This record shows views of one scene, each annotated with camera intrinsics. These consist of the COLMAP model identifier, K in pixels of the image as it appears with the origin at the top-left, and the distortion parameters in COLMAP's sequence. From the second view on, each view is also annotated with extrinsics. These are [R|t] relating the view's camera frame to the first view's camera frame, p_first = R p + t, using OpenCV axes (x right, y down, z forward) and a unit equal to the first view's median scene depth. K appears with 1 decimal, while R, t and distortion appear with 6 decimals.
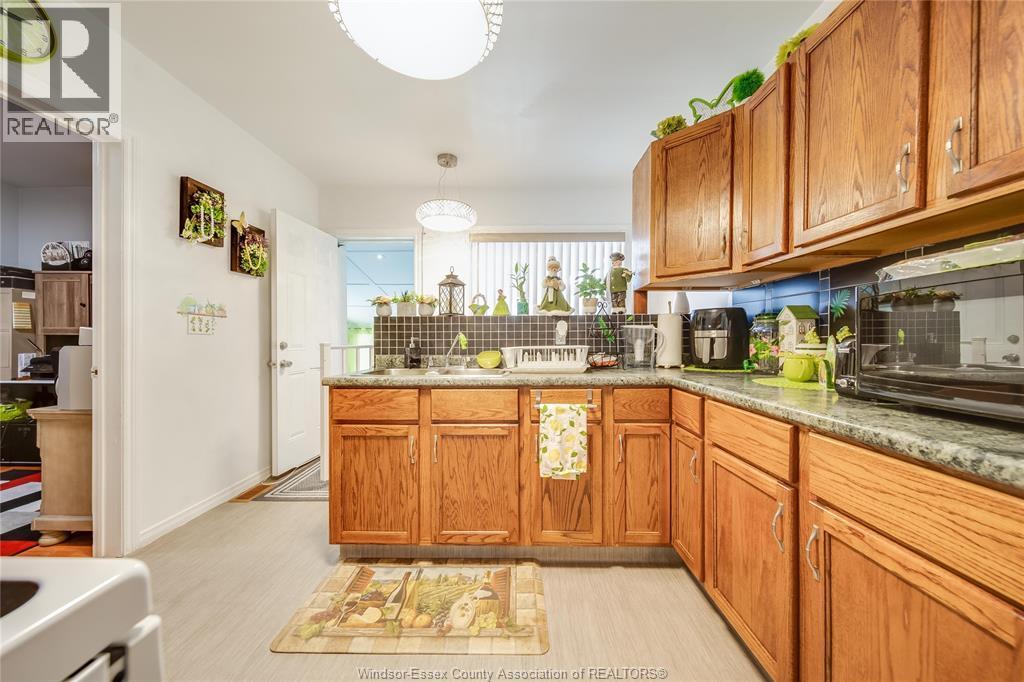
lens RADIAL K [[365.4, 0, 512.8], [0, 365.4, 340.3], [0, 0, 1]] dist [0.000169, -0.001363]
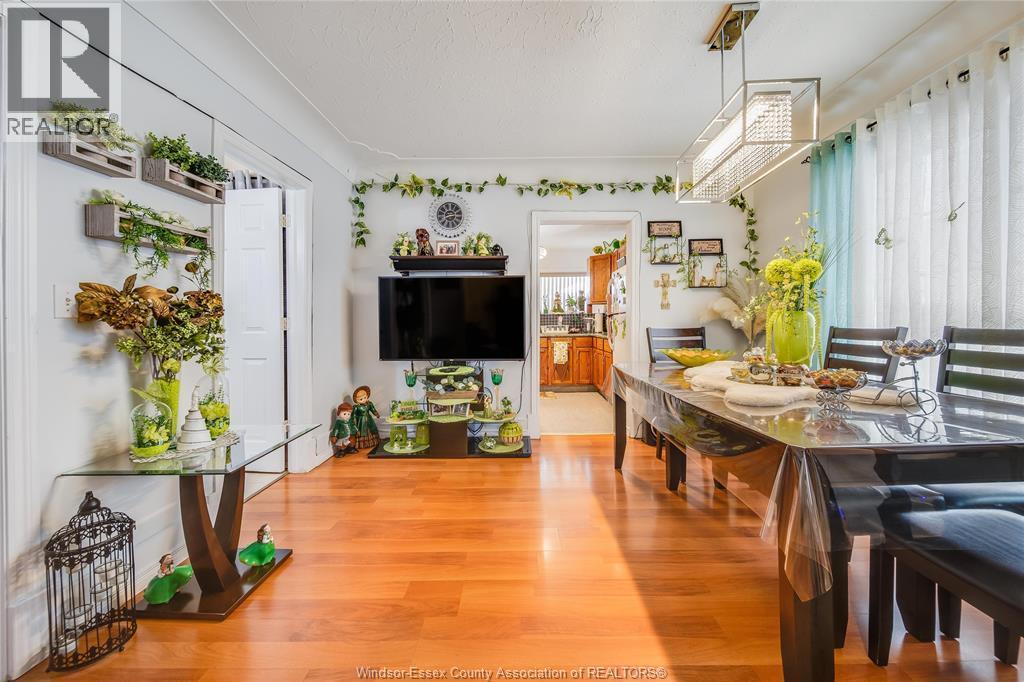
lens RADIAL K [[387.8, 0, 517.3], [0, 387.8, 325.9], [0, 0, 1]] dist [0.001129, 0.000099]
pose [[0.999929, -0.005741, 0.010423, -0.234107], [0.005774, 0.999978, -0.003136, 0.029185], [-0.010404, 0.003196, 0.999941, -2.022886]]
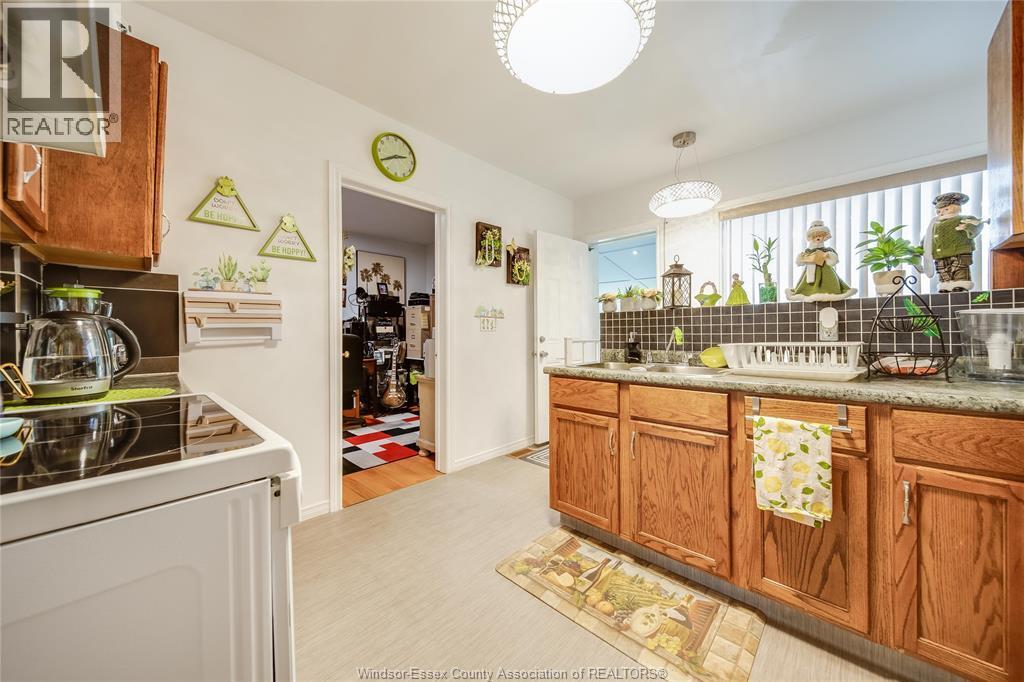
lens RADIAL K [[365.4, 0, 511.0], [0, 365.4, 331.3], [0, 0, 1]] dist [0.000169, -0.001363]
pose [[0.725691, -0.008826, -0.687964, 0.185855], [0.005070, 0.999959, -0.007480, -0.004712], [0.688002, 0.001940, 0.725706, 0.042506]]
